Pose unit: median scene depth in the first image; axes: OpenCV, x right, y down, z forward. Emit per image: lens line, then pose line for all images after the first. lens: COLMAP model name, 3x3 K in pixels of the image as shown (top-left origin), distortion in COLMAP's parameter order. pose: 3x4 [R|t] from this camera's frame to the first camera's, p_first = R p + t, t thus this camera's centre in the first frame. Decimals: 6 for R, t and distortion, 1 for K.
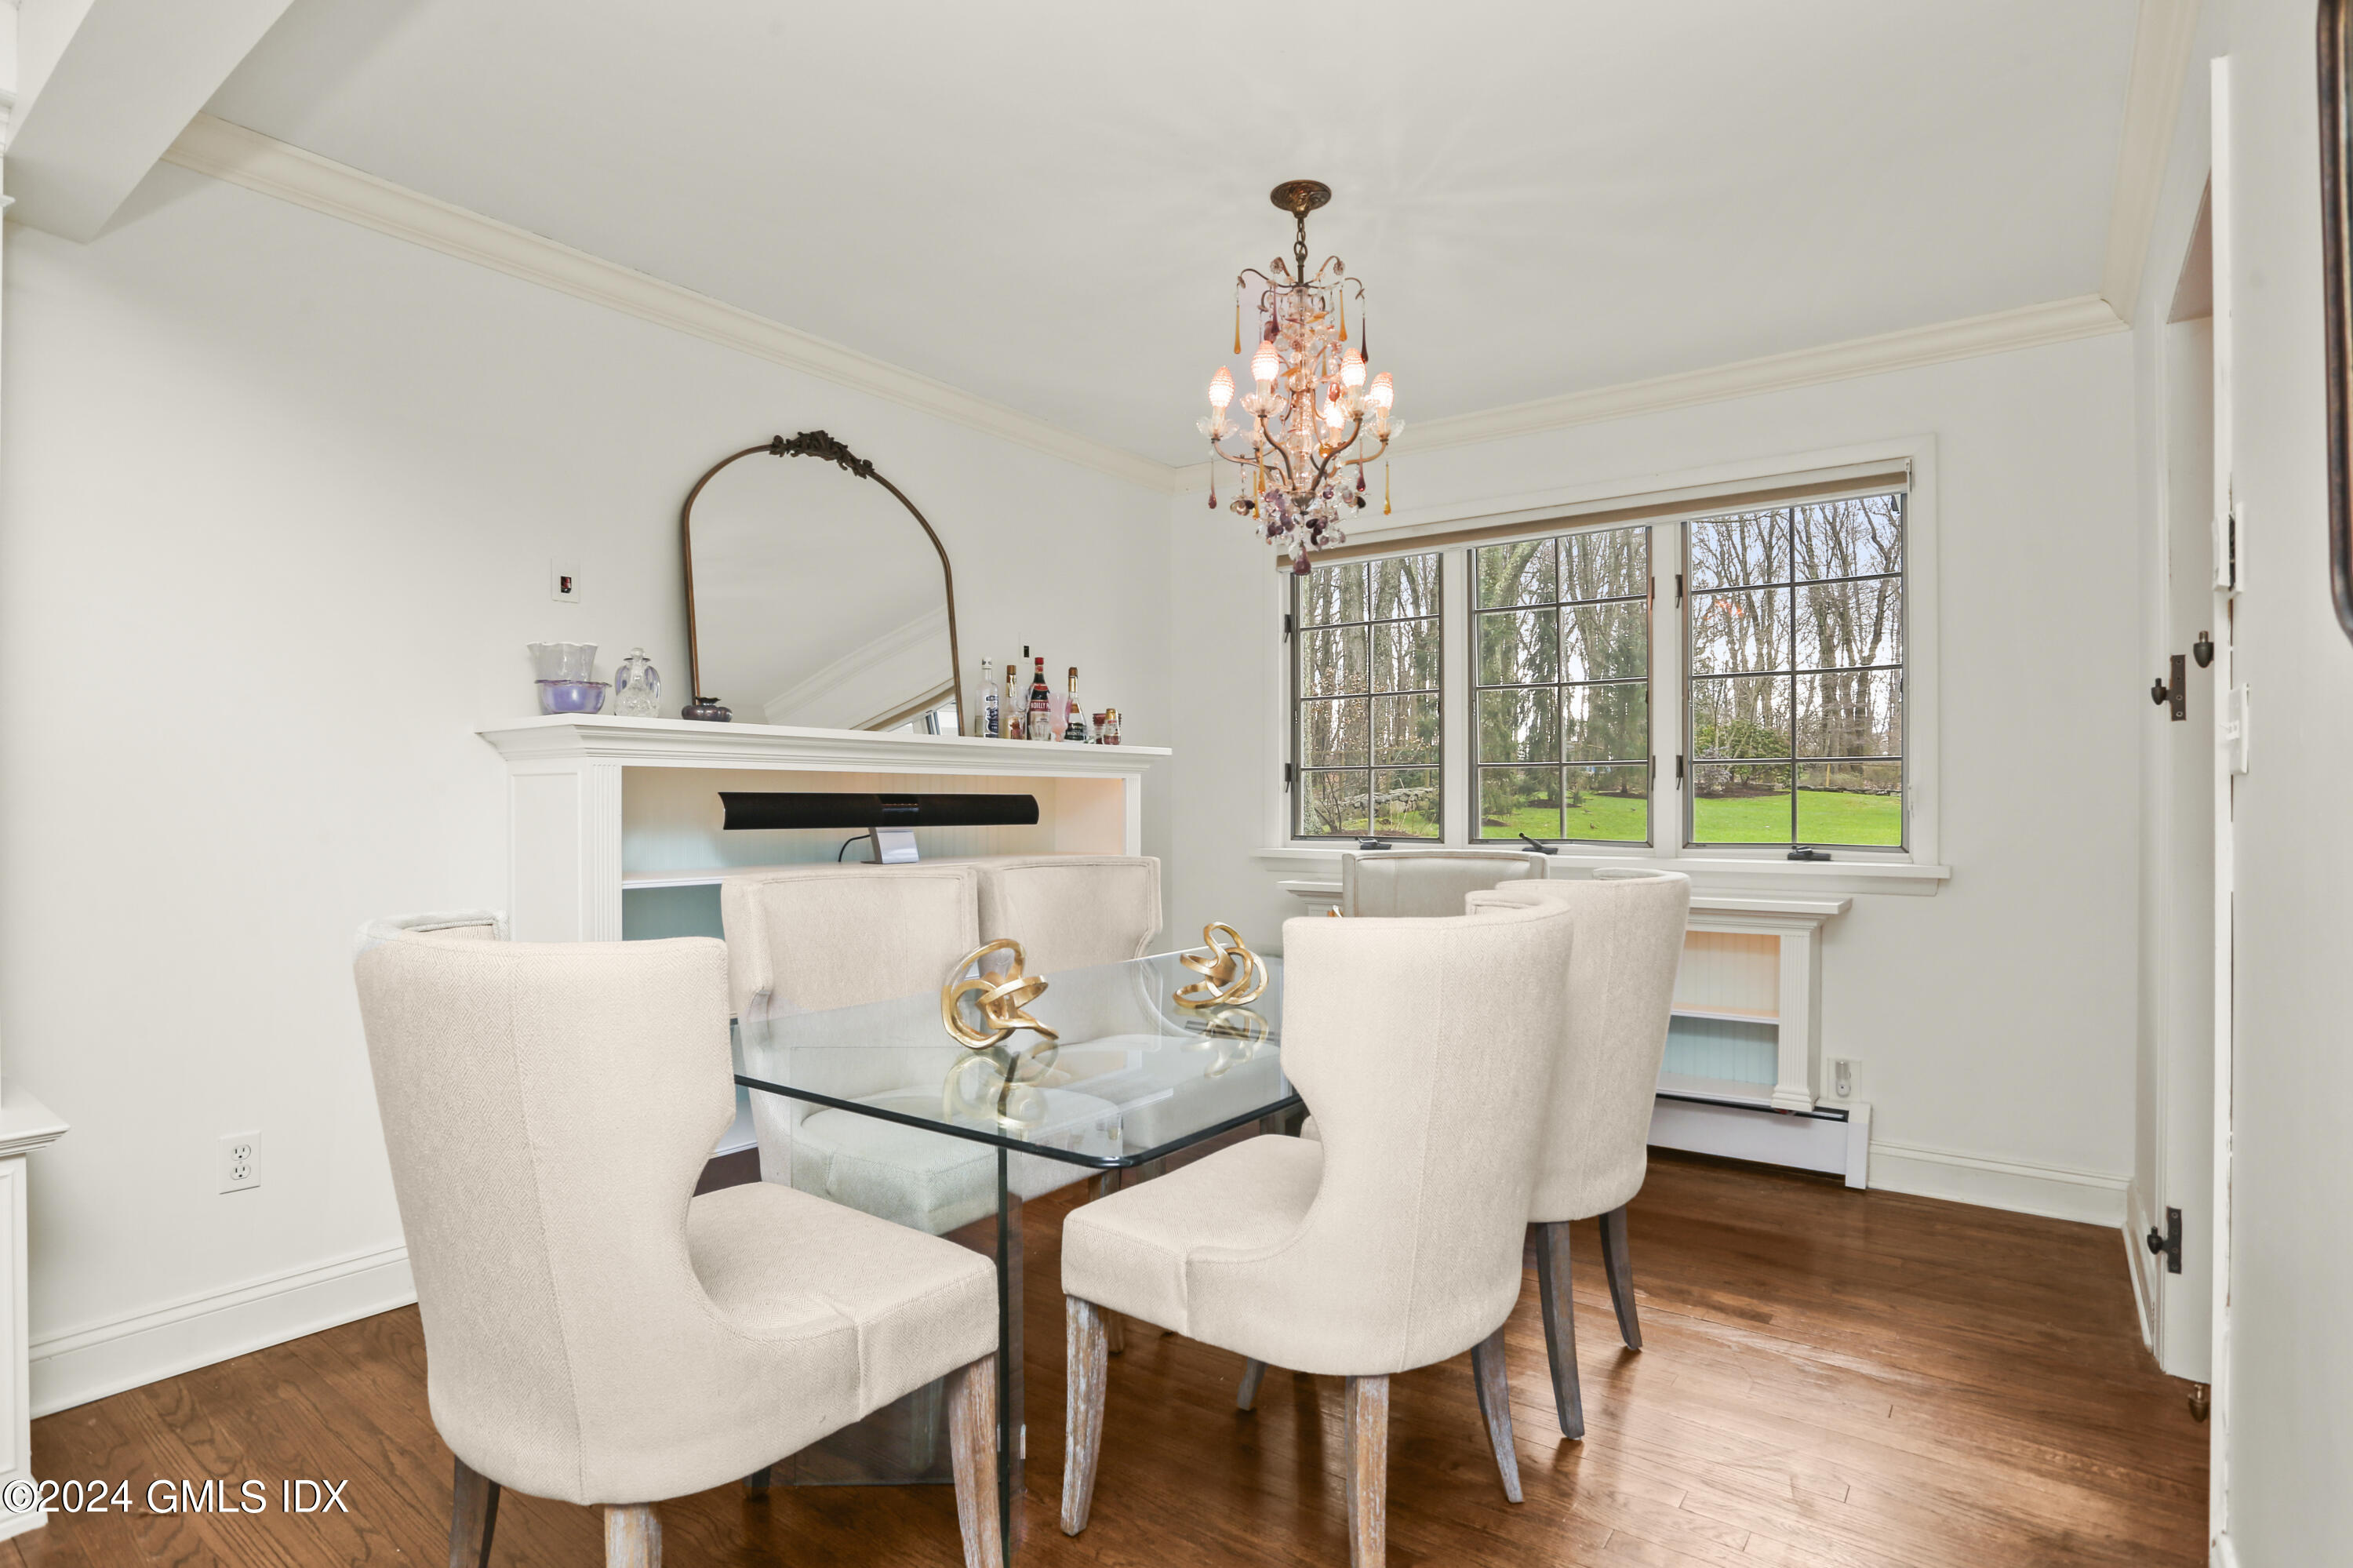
lens RADIAL K [[1176.4, 0, 1173.9], [0, 1176.4, 773.3], [0, 0, 1]] dist [-0.074295, 0.033064]
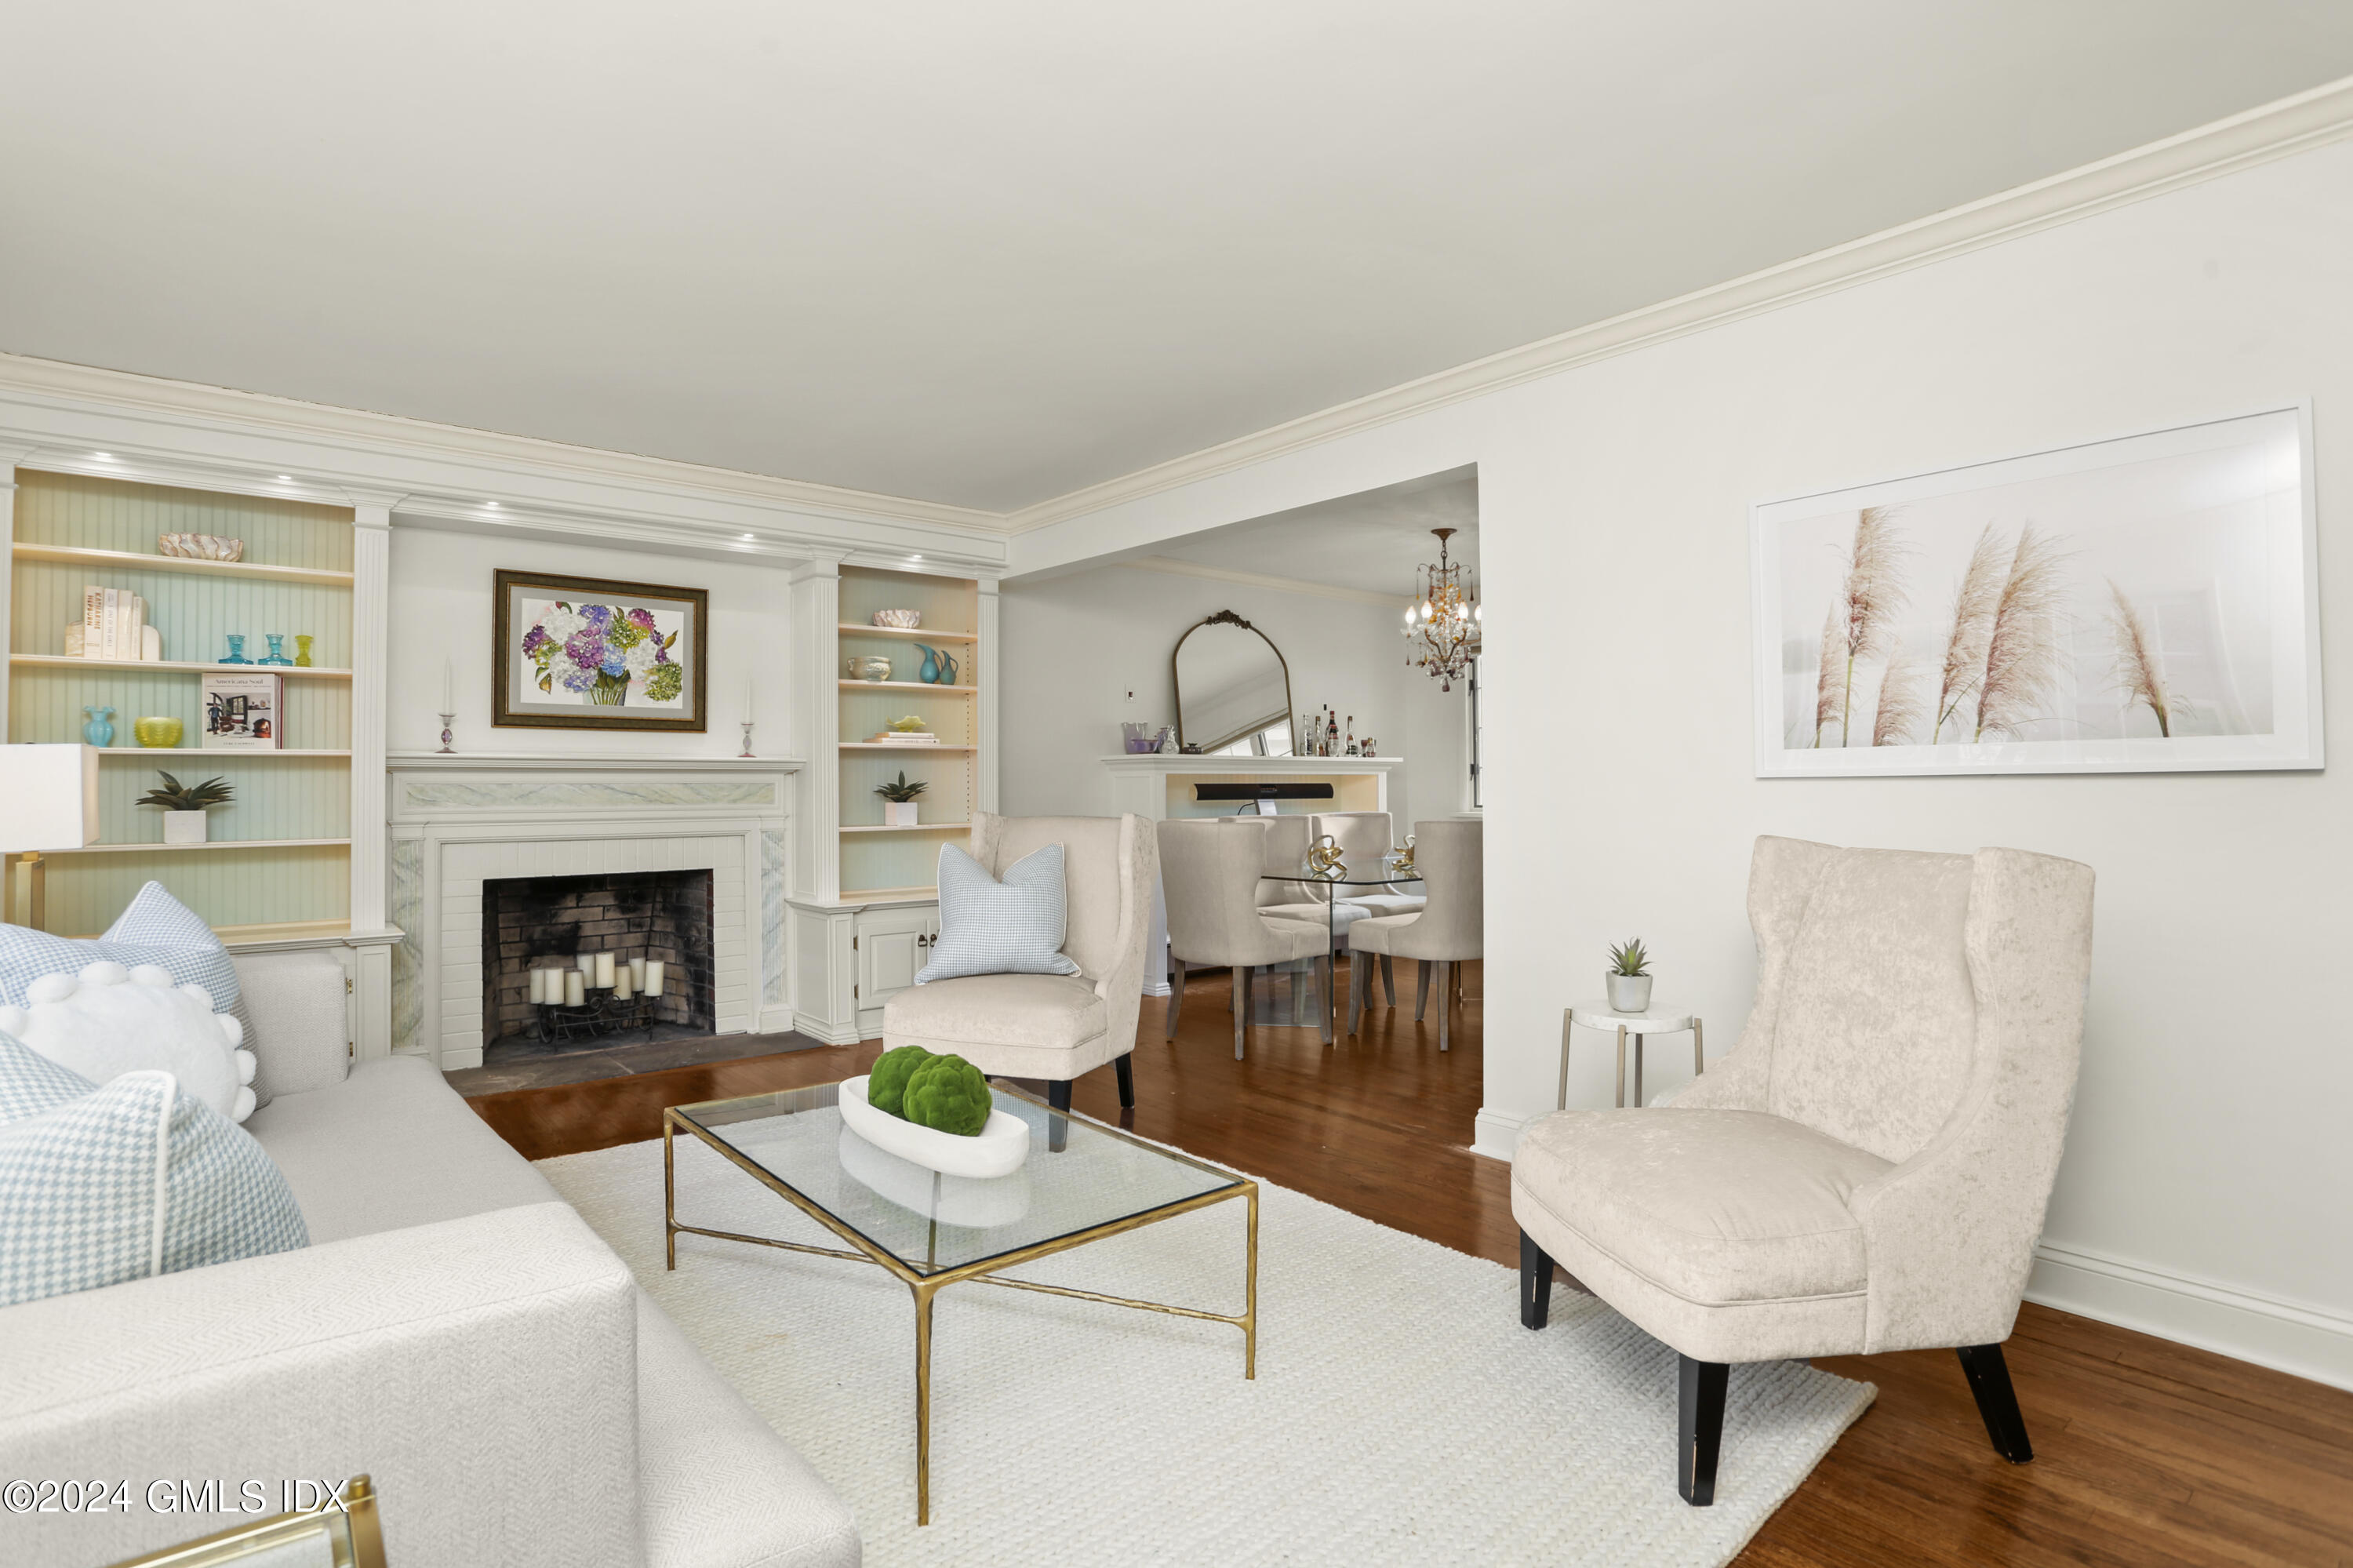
lens RADIAL K [[1176.4, 0, 1173.9], [0, 1176.4, 773.3], [0, 0, 1]] dist [-0.074295, 0.033064]
pose [[0.972705, -0.008933, -0.231874, 0.089056], [0.012227, 0.999844, 0.012774, -0.029304], [0.231724, -0.015260, 0.972662, -1.067364]]
